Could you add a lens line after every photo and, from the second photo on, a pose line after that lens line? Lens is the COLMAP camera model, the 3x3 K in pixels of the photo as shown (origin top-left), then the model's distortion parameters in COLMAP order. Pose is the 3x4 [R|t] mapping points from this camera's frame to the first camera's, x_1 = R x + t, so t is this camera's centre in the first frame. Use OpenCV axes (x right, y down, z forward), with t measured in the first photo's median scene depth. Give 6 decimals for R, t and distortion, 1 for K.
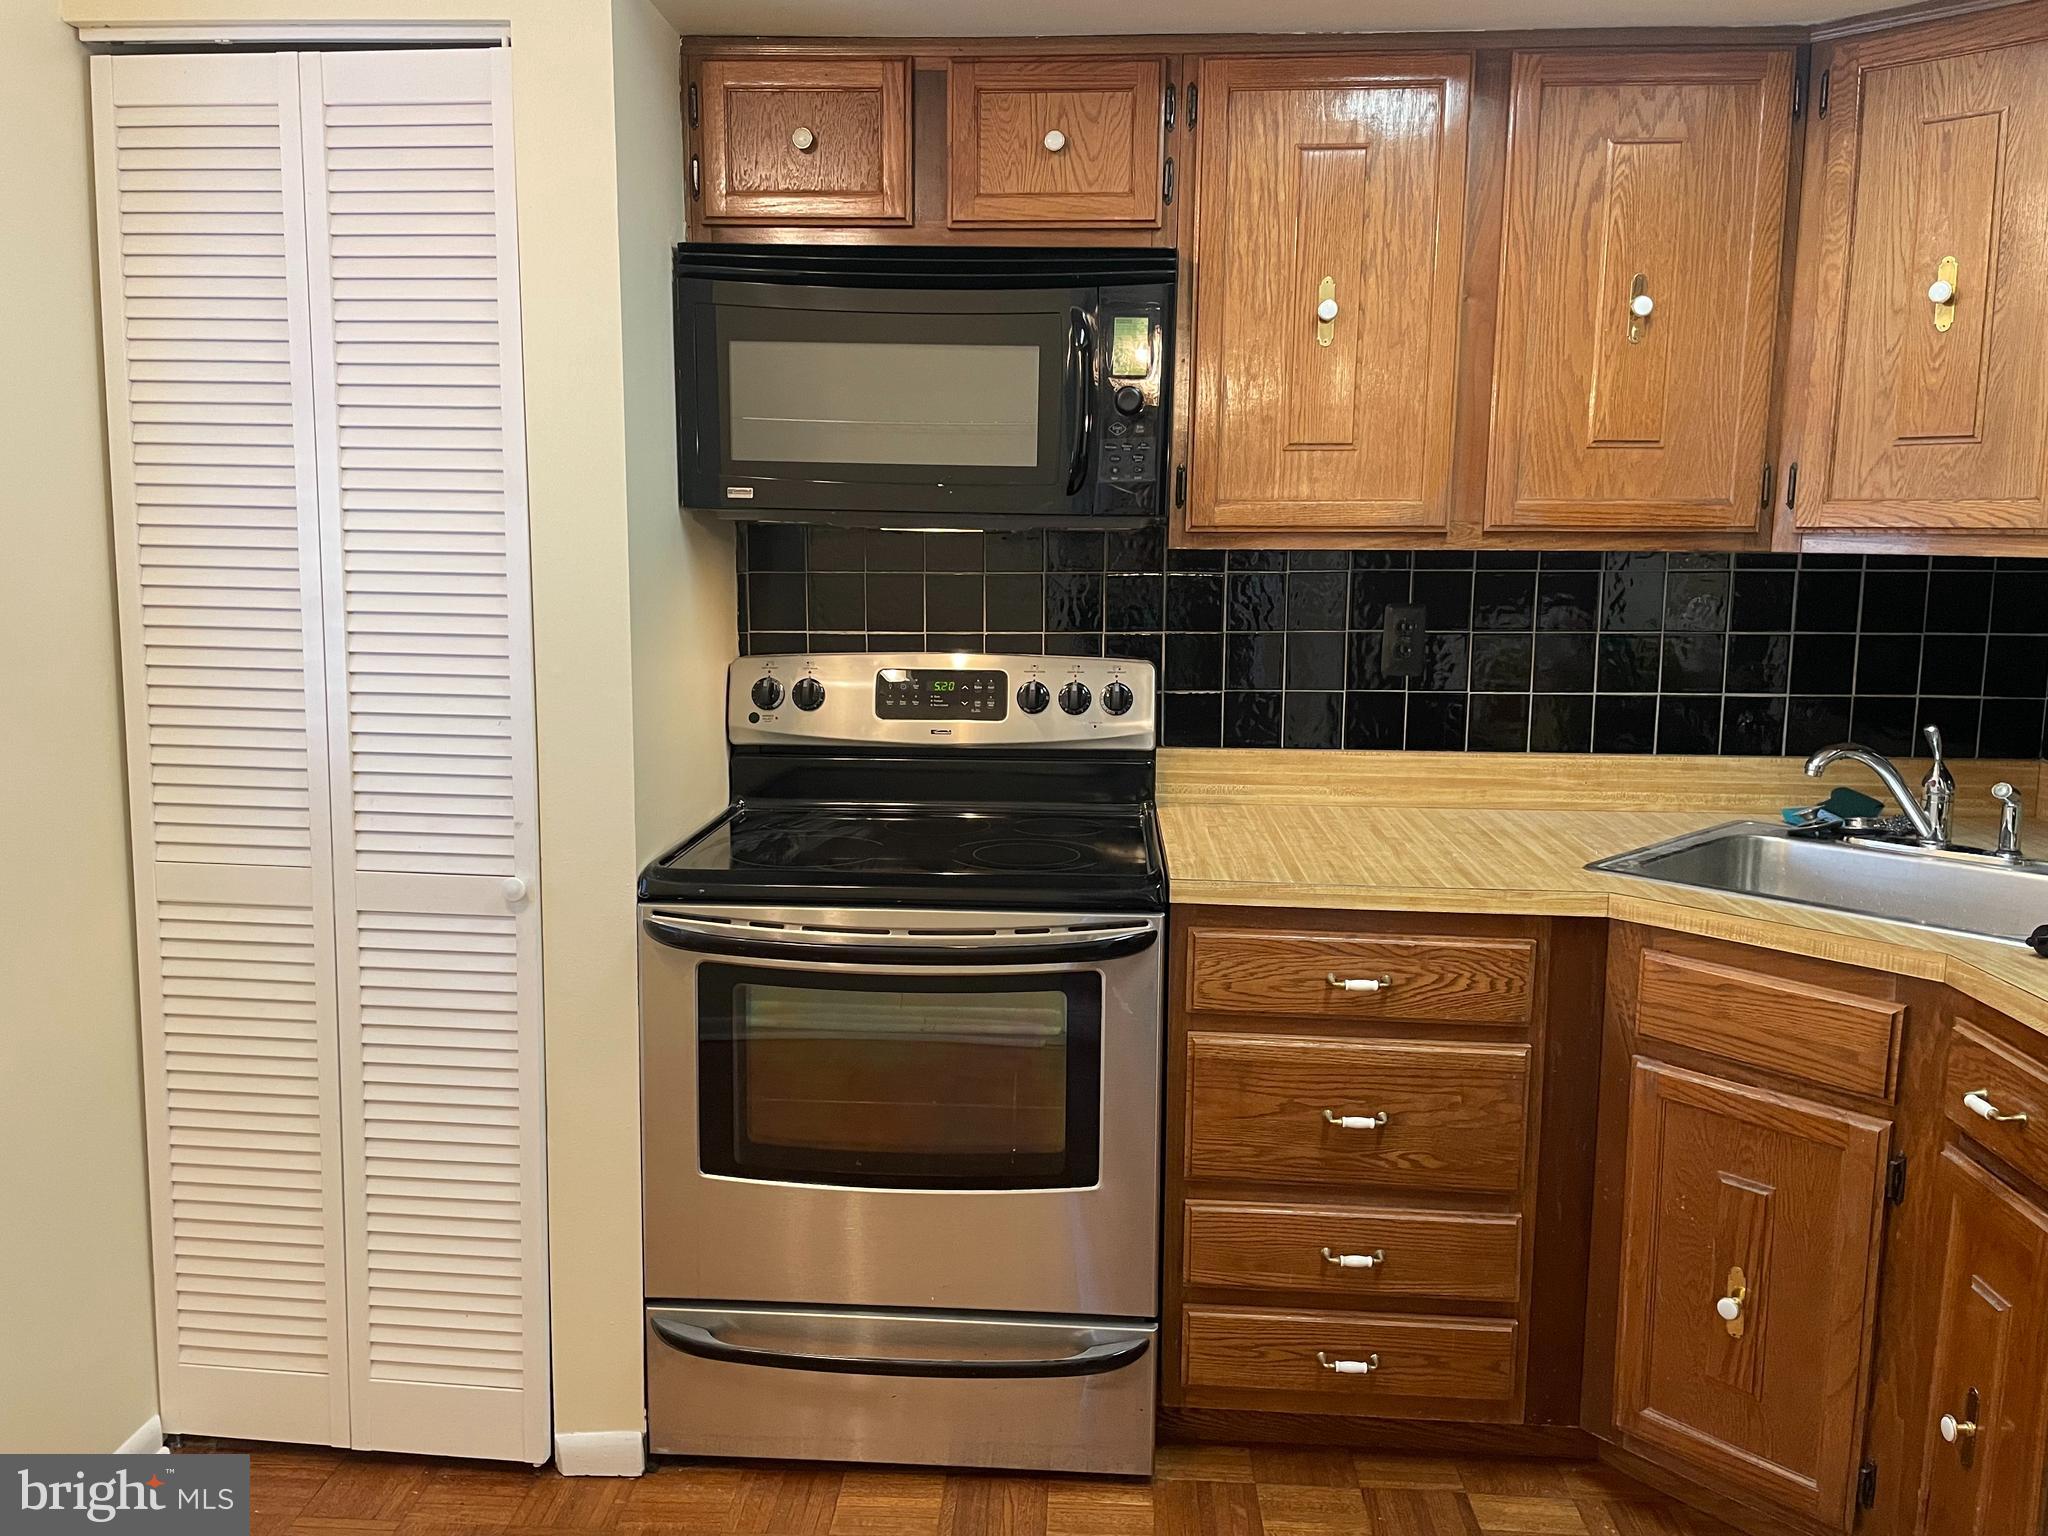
lens RADIAL K [[1555.7, 0, 1021.3], [0, 1555.7, 767.9], [0, 0, 1]] dist [0.088434, -0.113500]
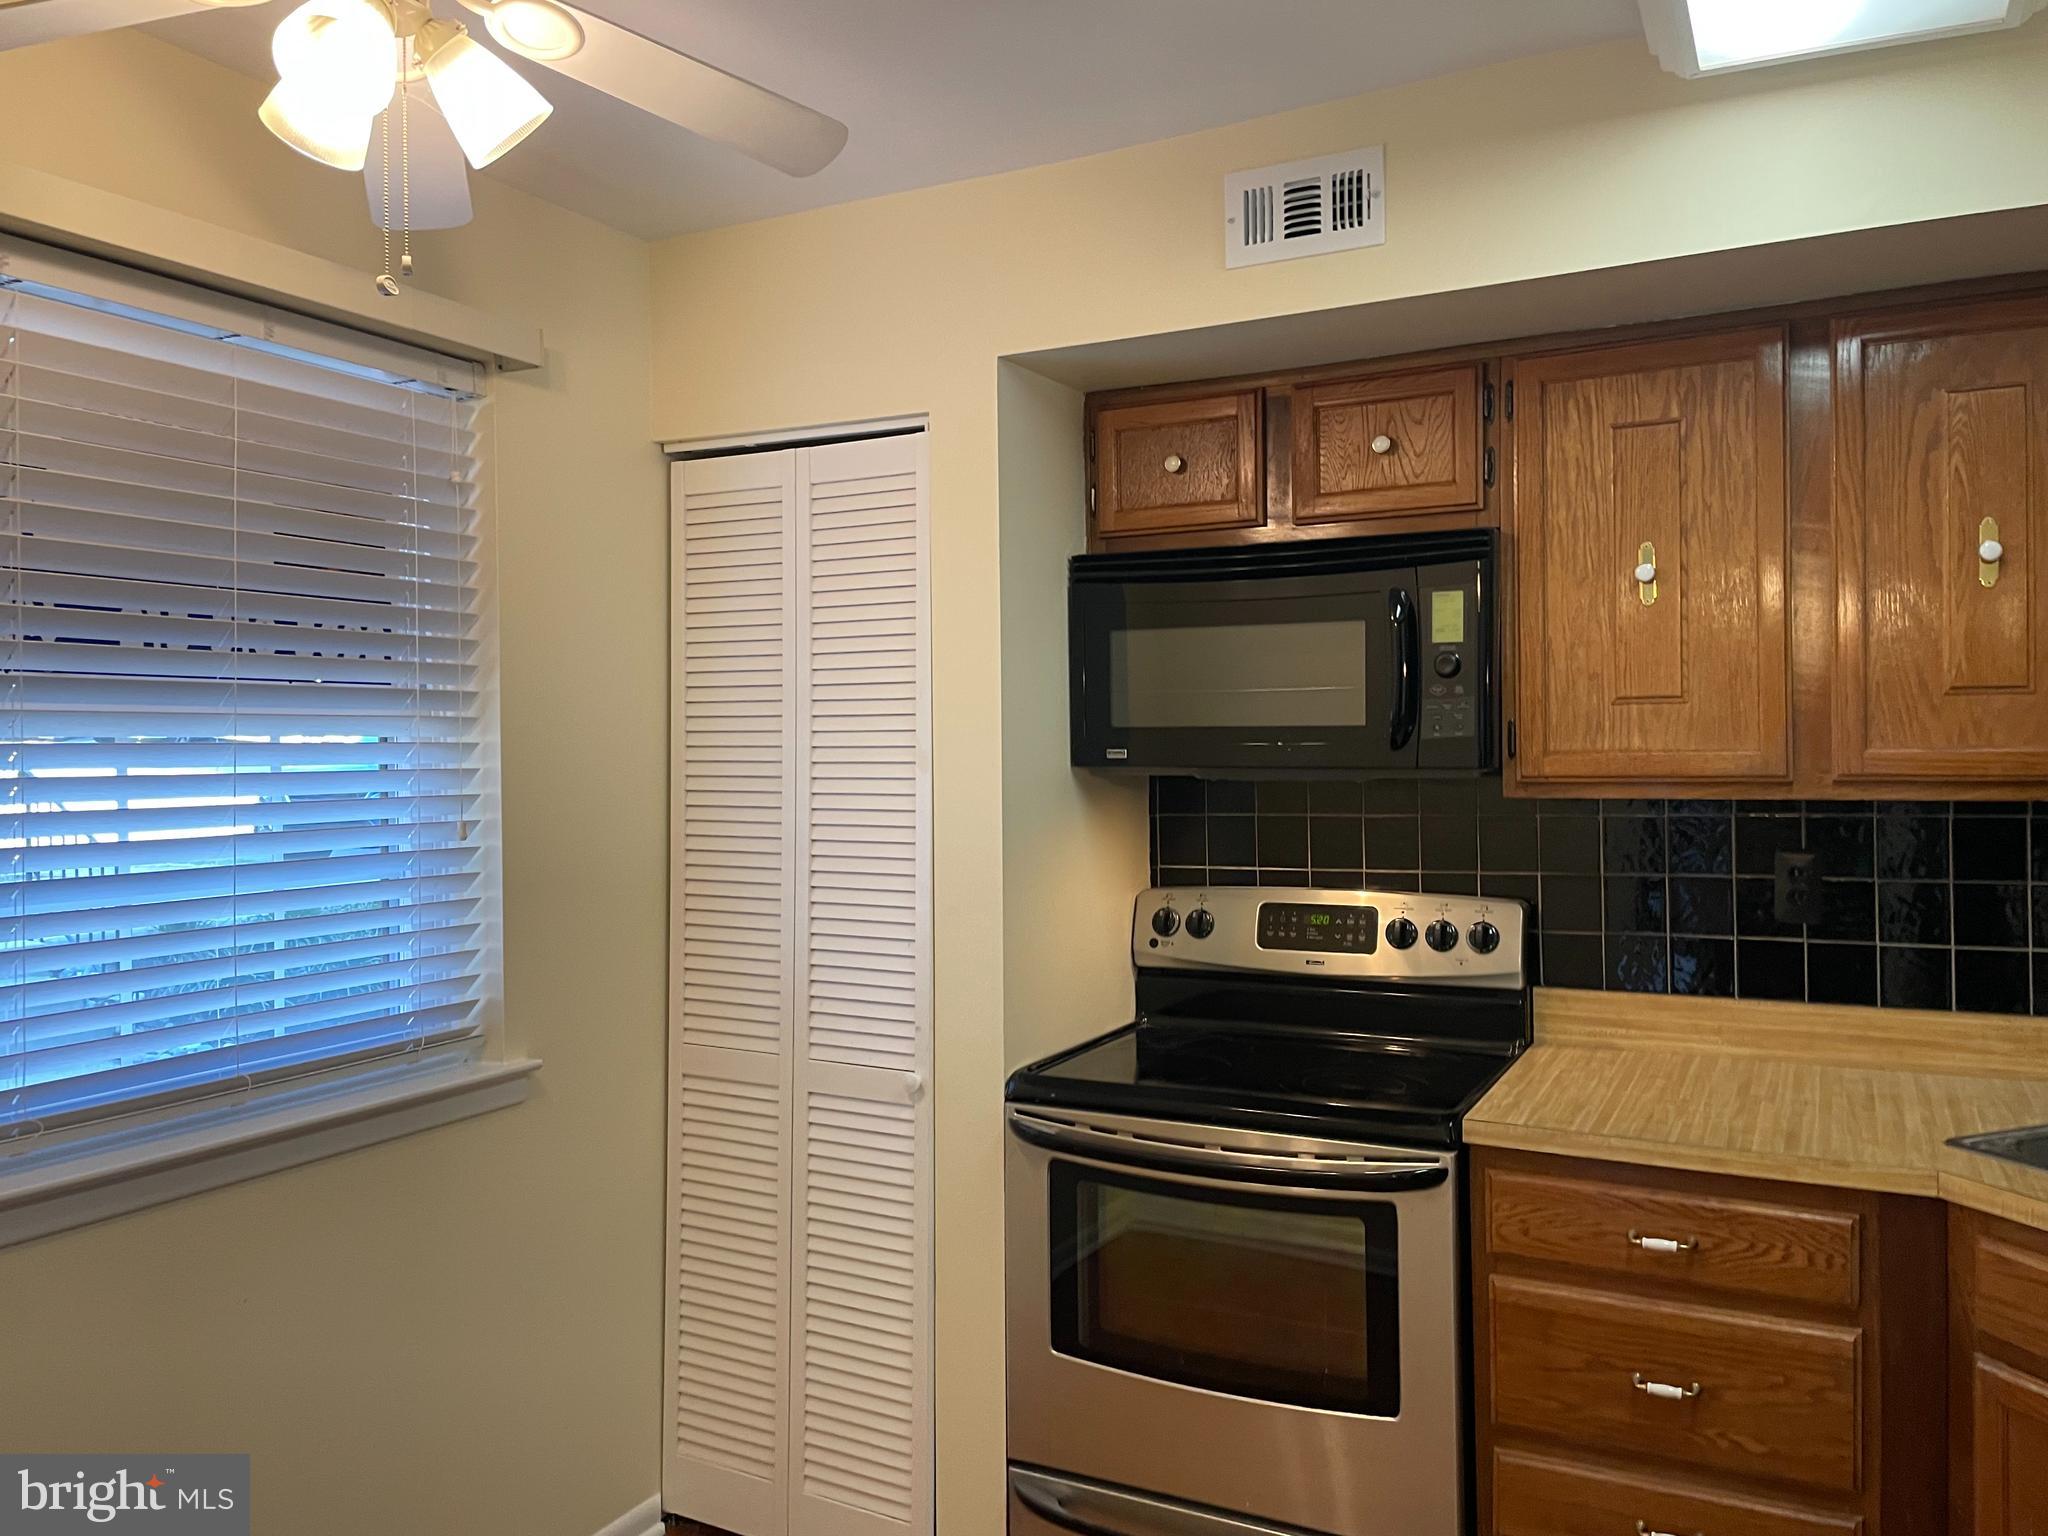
lens RADIAL K [[1555.7, 0, 1024.8], [0, 1555.7, 753.8], [0, 0, 1]] dist [0.088434, -0.113500]
pose [[0.913388, -0.017695, -0.406705, 0.254488], [-0.038993, 0.990659, -0.130672, -0.021026], [0.405218, 0.135213, 0.904166, -0.100124]]
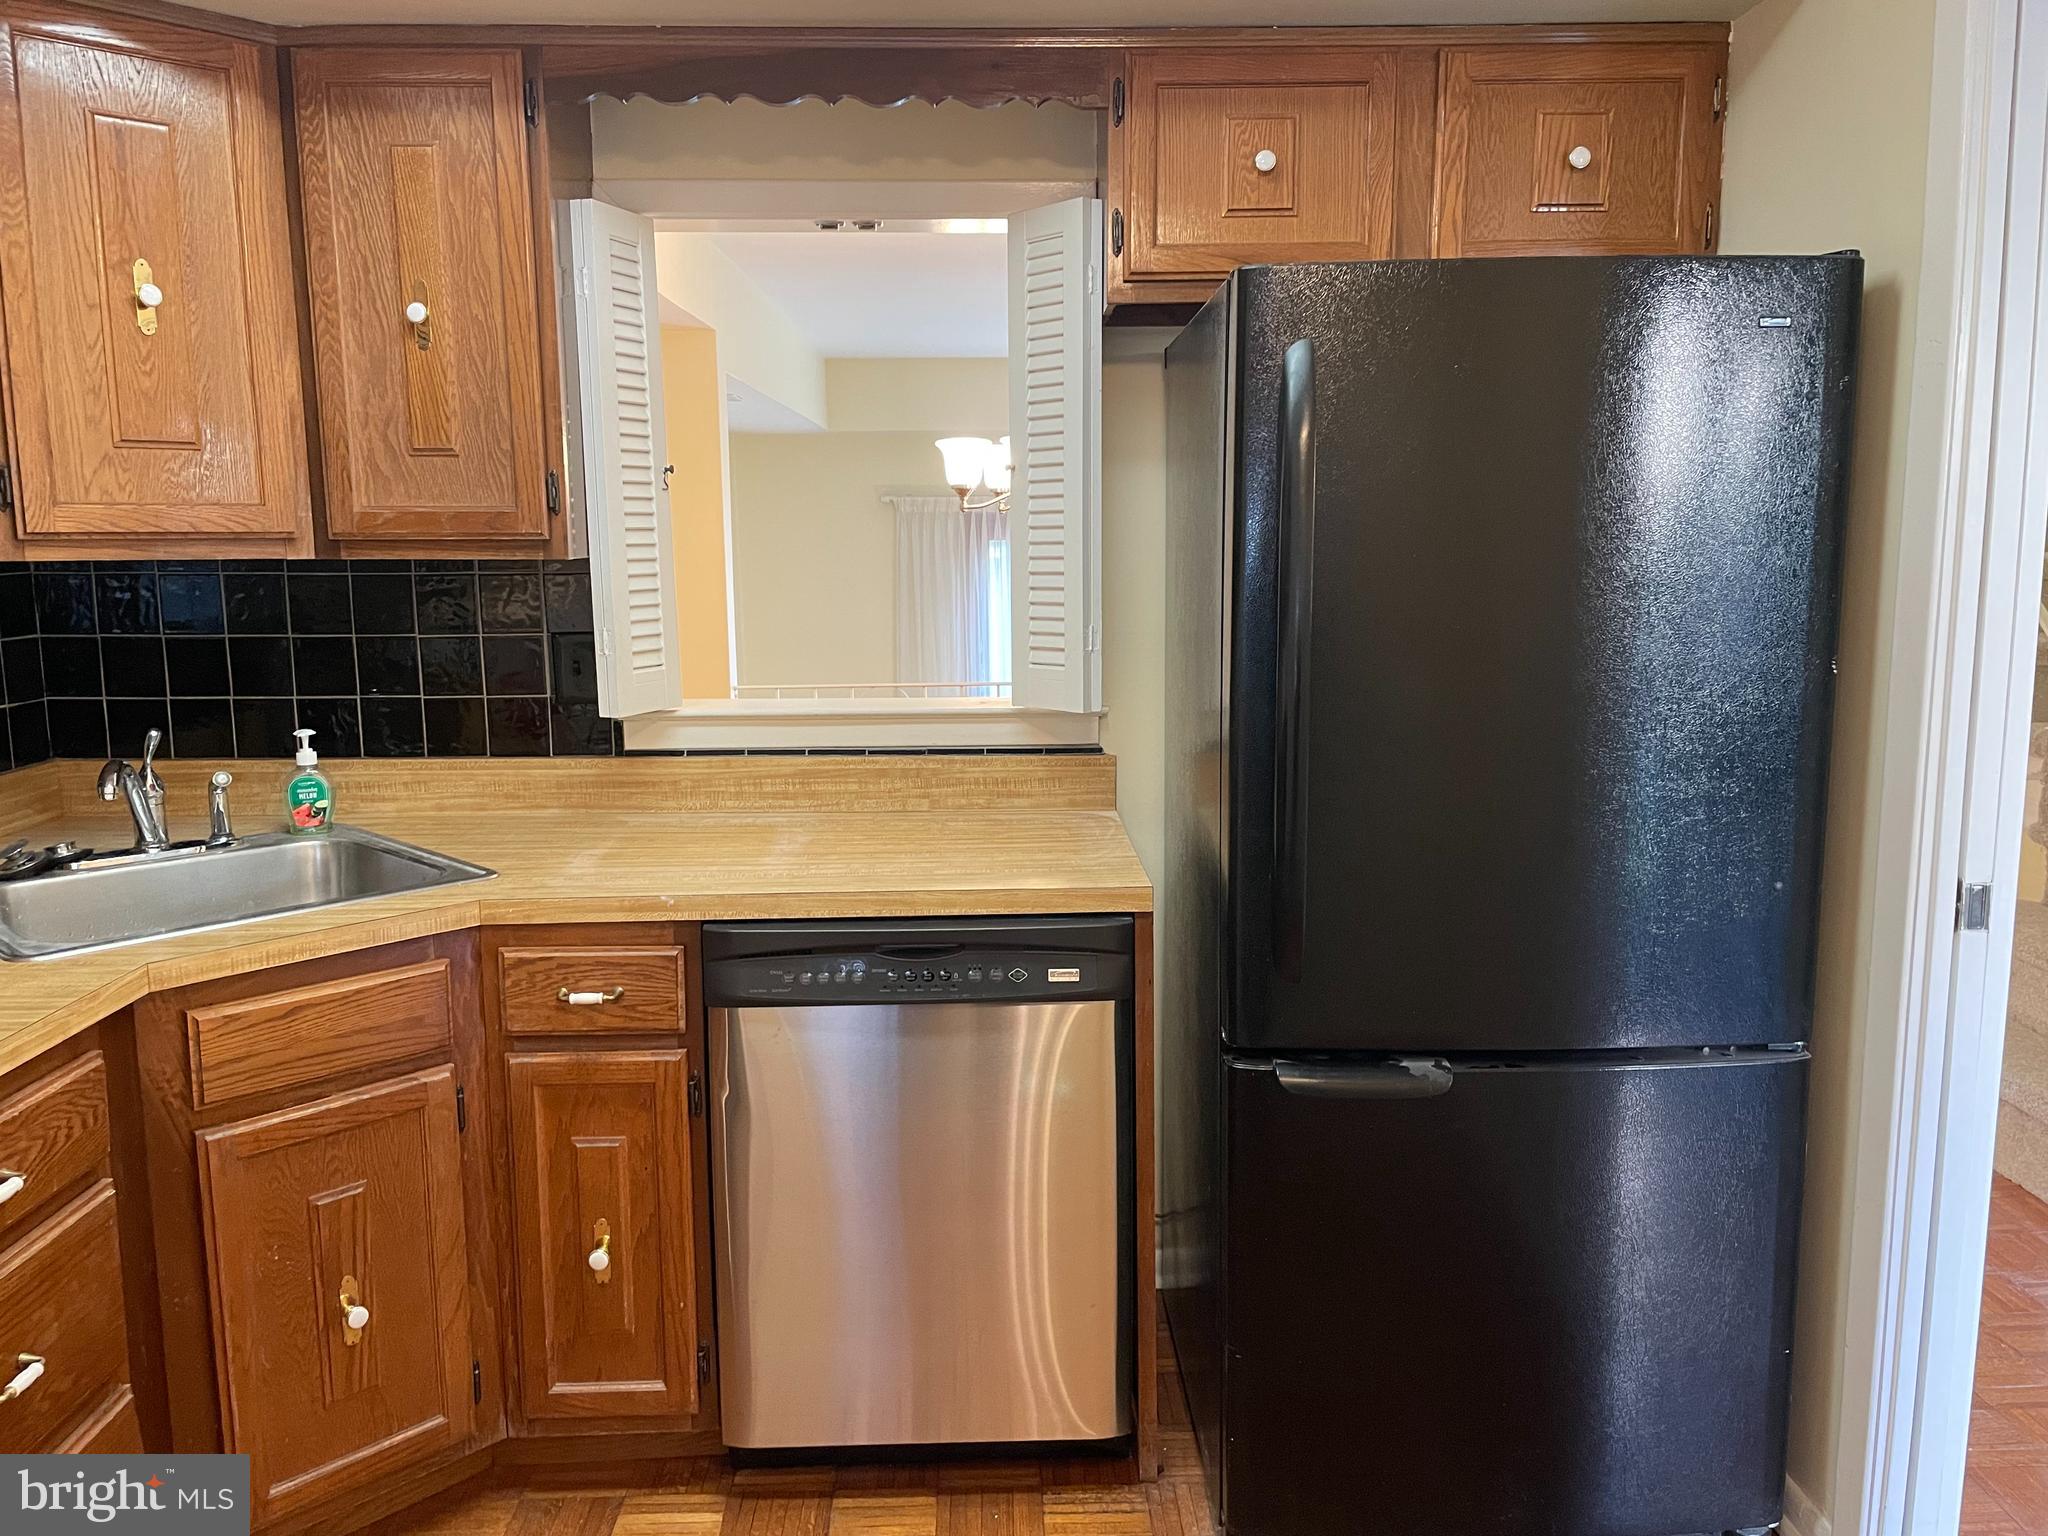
lens RADIAL K [[1555.7, 0, 1016.2], [0, 1555.7, 771.3], [0, 0, 1]] dist [0.088434, -0.113500]
pose [[-0.088632, -0.162955, 0.982644, -0.475574], [0.148534, 0.973334, 0.174808, -0.098562], [-0.984927, 0.161450, -0.062064, 0.550088]]
